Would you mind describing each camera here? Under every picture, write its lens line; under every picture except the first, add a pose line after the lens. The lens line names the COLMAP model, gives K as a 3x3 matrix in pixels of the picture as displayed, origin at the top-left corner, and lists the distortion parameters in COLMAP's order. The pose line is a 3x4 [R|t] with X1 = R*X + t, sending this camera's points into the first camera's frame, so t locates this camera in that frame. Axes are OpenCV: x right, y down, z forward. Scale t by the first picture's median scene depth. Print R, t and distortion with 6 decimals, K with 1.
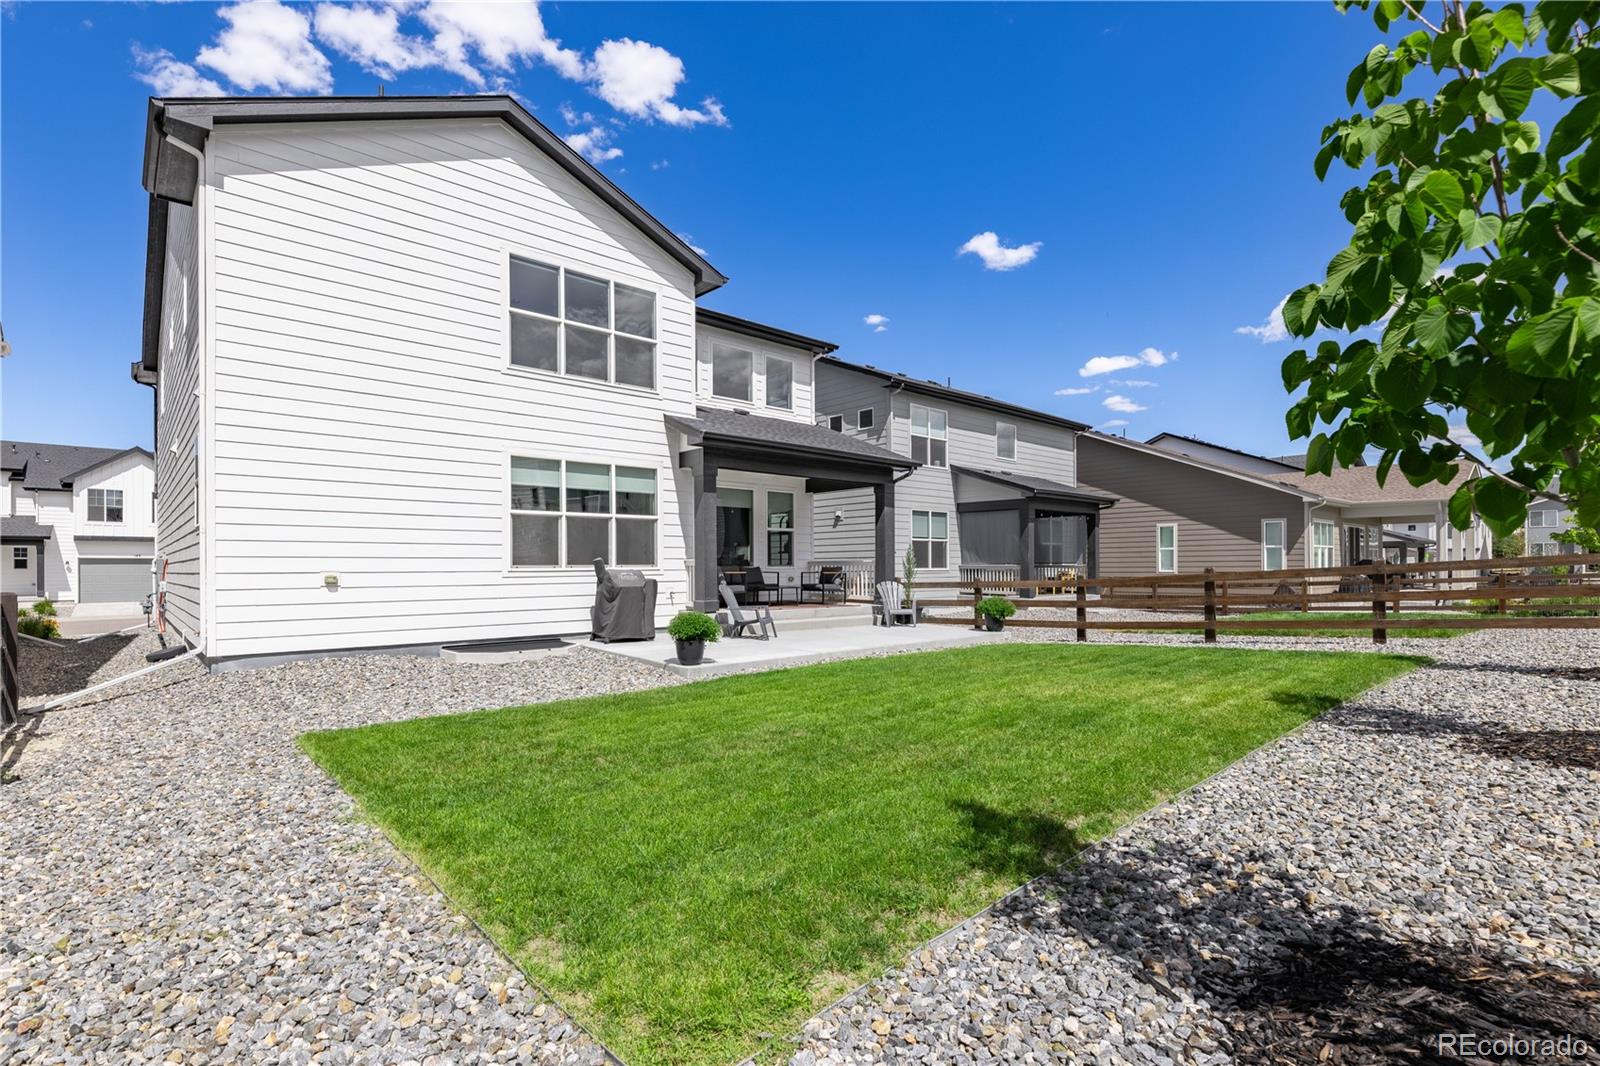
lens RADIAL K [[743.0, 0, 762.4], [0, 743.0, 564.3], [0, 0, 1]] dist [0.000479, 0.000184]
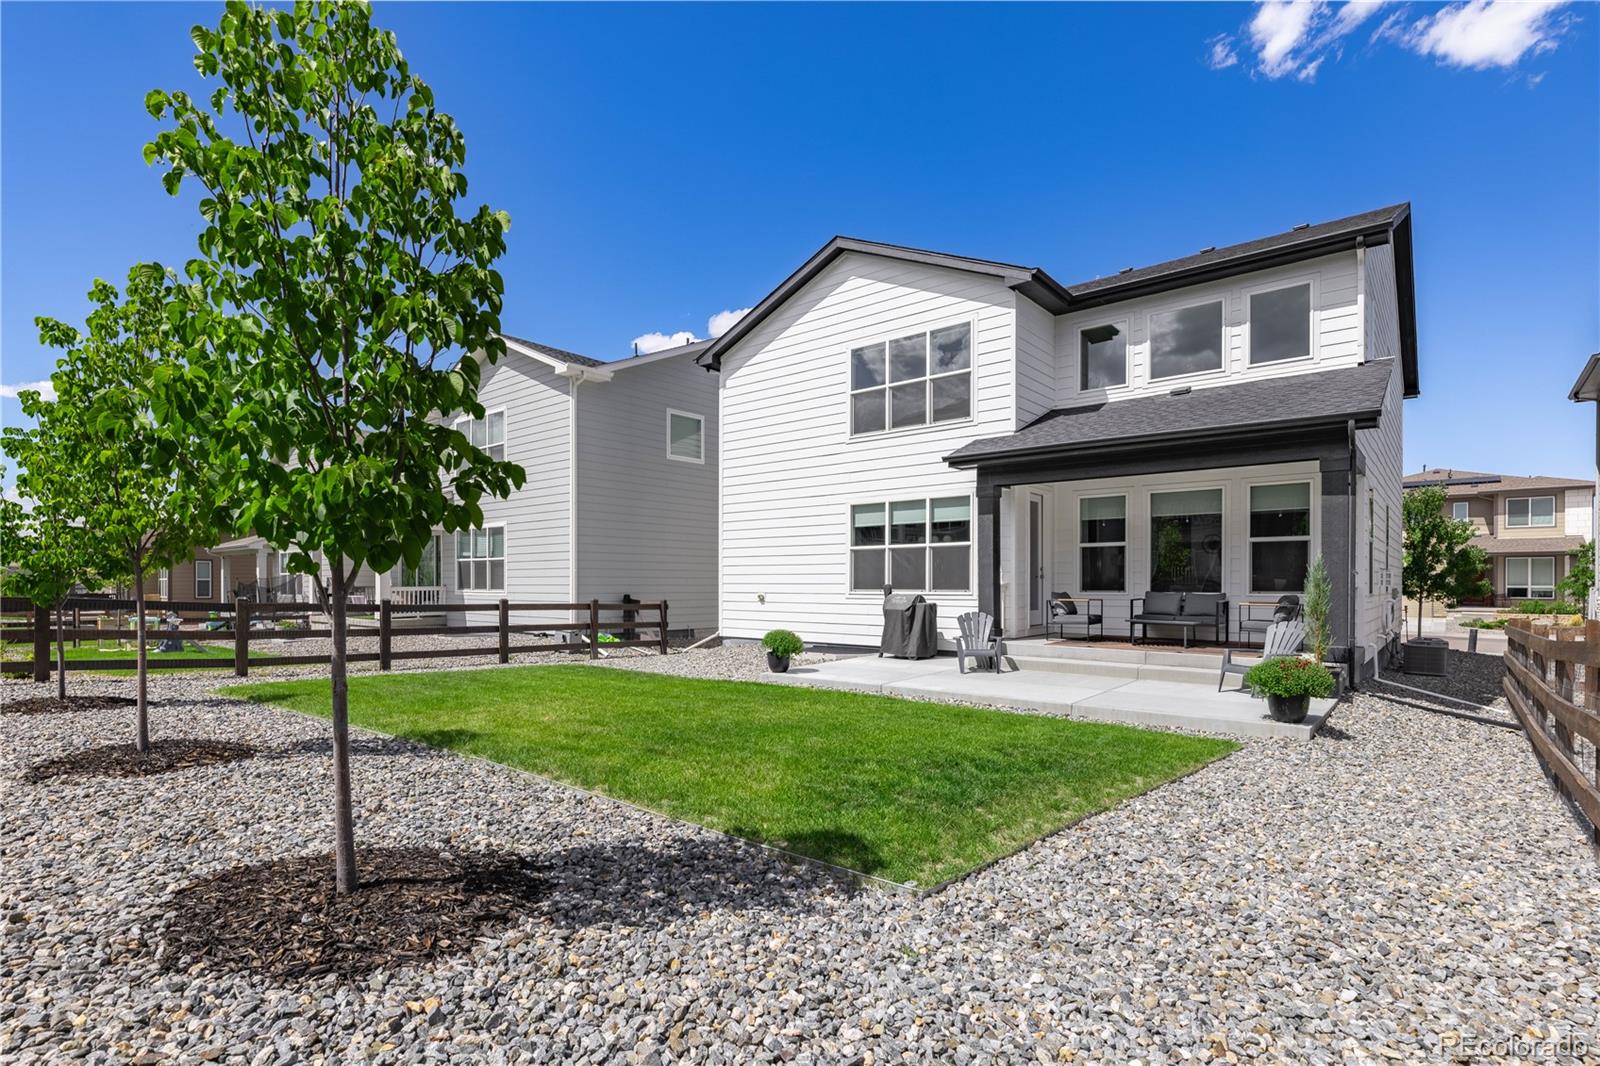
lens RADIAL K [[784.5, 0, 801.2], [0, 784.5, 587.5], [0, 0, 1]] dist [-0.001057, 0.000052]
pose [[0.165318, 0.007207, -0.986214, 0.900719], [-0.000830, 0.999974, 0.007169, -0.010285], [0.986240, -0.000366, 0.165319, 0.613798]]
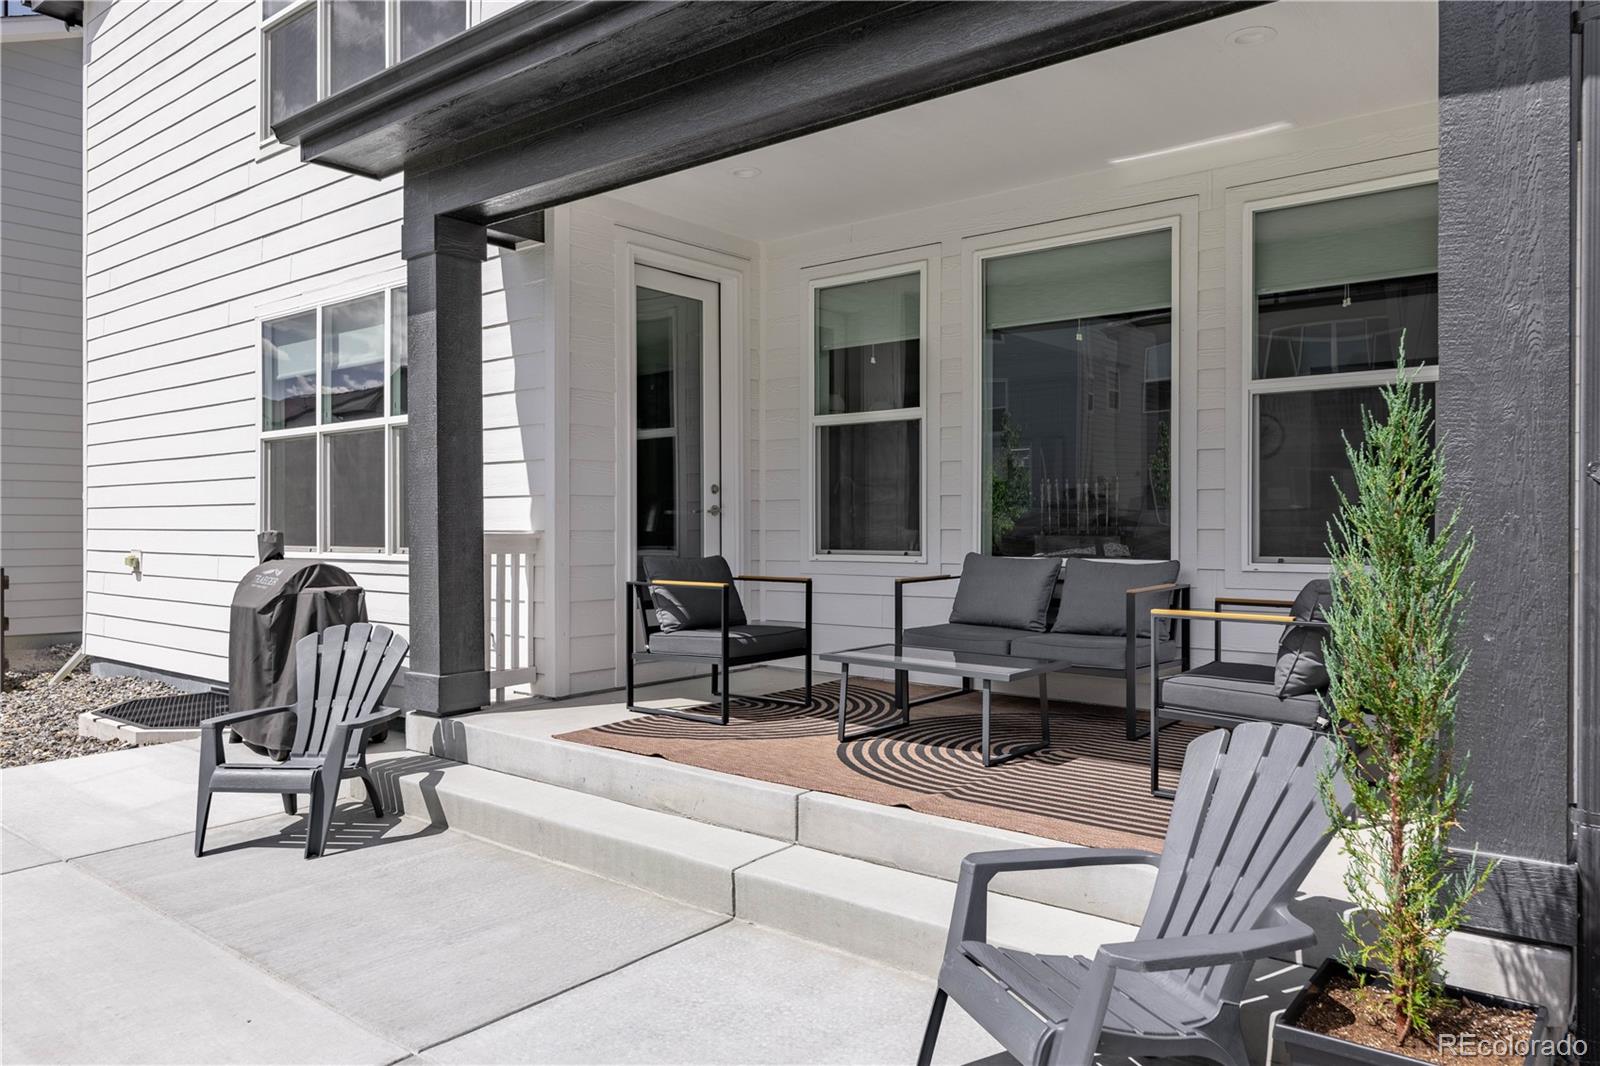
lens RADIAL K [[1123.5, 0, 800.0], [0, 1123.5, 533.0], [0, 0, 1]] dist [0.000232, 0.000707]
pose [[0.167680, 0.008161, -0.985808, 0.409396], [0.000957, 0.999964, 0.008441, -0.011138], [0.985841, -0.002359, 0.167666, 1.096864]]
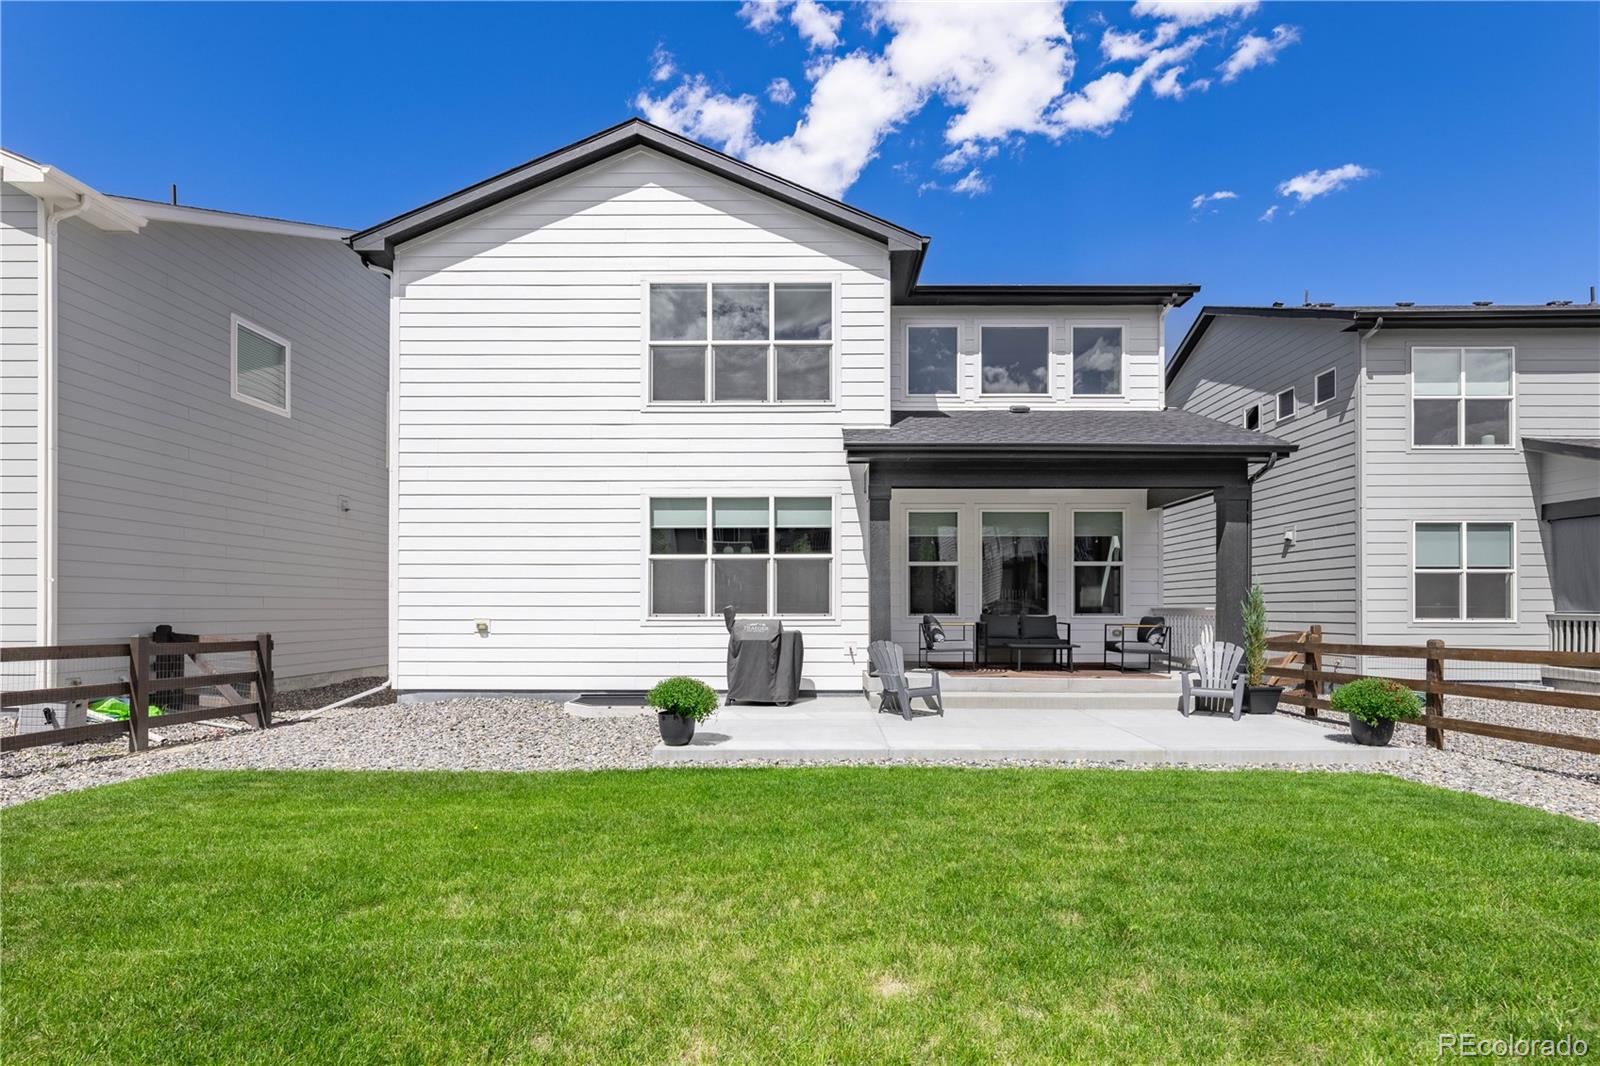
lens RADIAL K [[756.8, 0, 814.8], [0, 756.8, 606.7], [0, 0, 1]] dist [-0.000338, 0.000543]
pose [[0.757364, 0.001729, -0.652991, 0.402003], [-0.001203, 0.999998, 0.001253, -0.007963], [0.652992, -0.000163, 0.757364, 0.364657]]
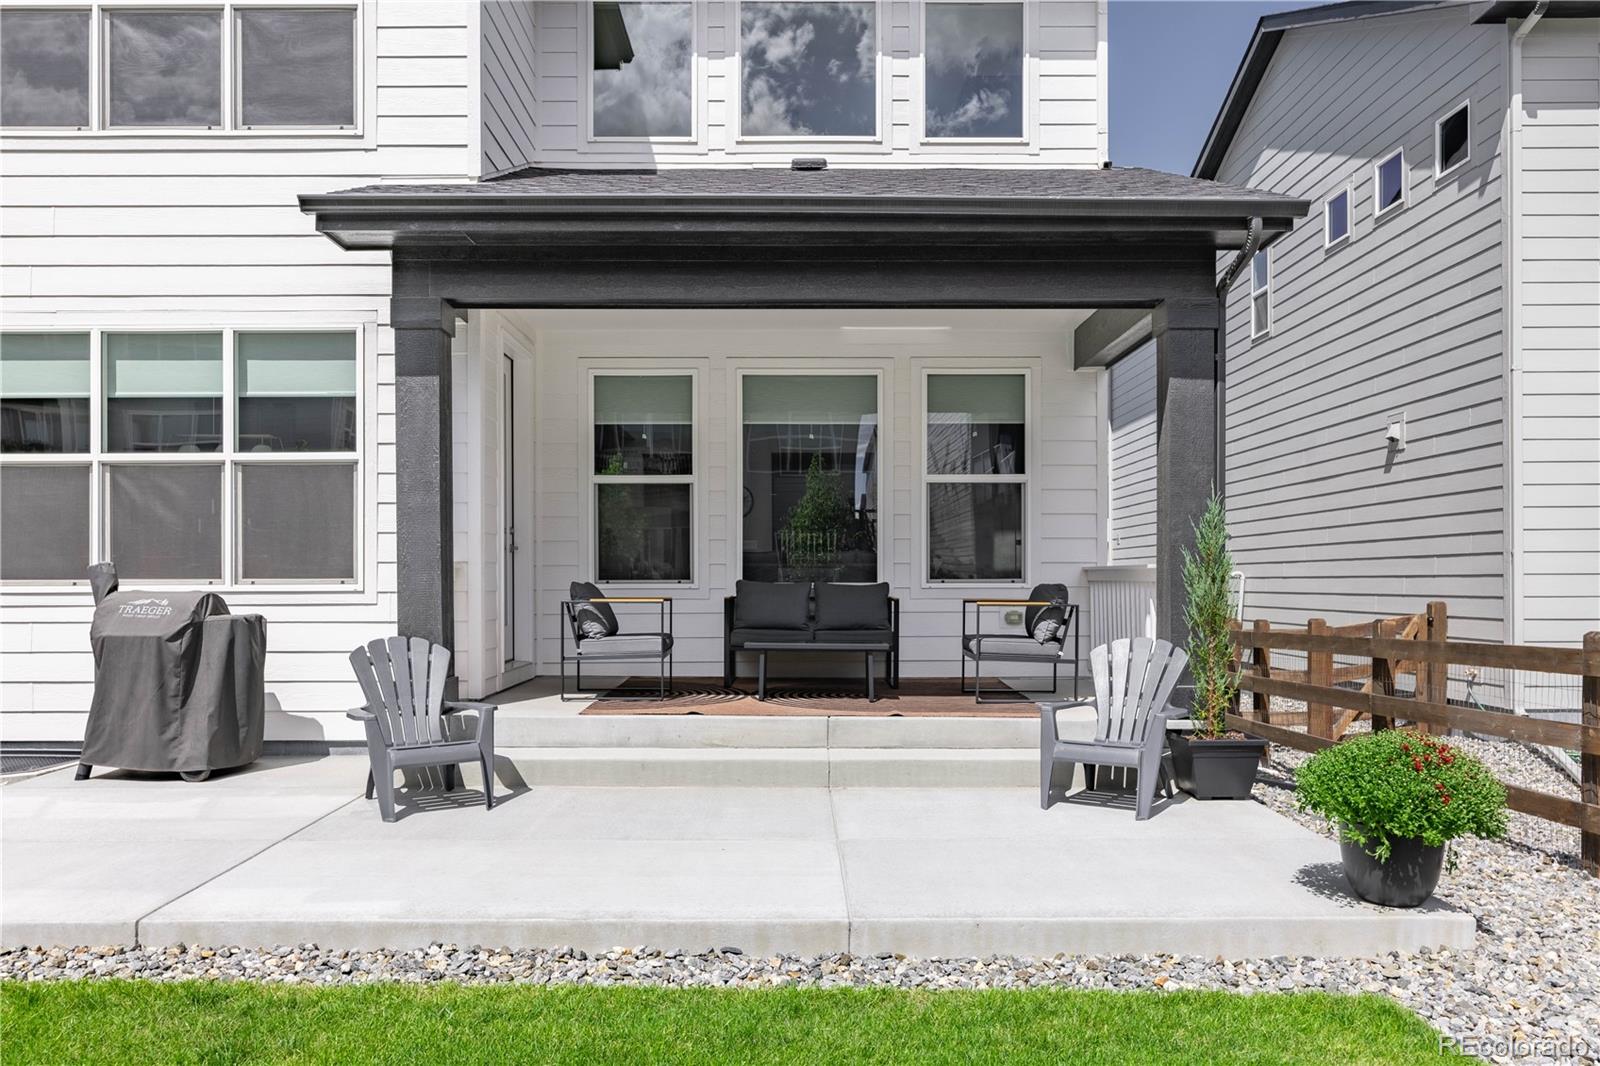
lens RADIAL K [[1162.2, 0, 800.4], [0, 1162.2, 582.0], [0, 0, 1]] dist [0.000268, 0.000145]
pose [[0.761832, 0.003668, -0.647765, 0.439838], [0.000672, 0.999979, 0.006453, -0.001092], [0.647775, -0.005351, 0.761813, 0.708291]]
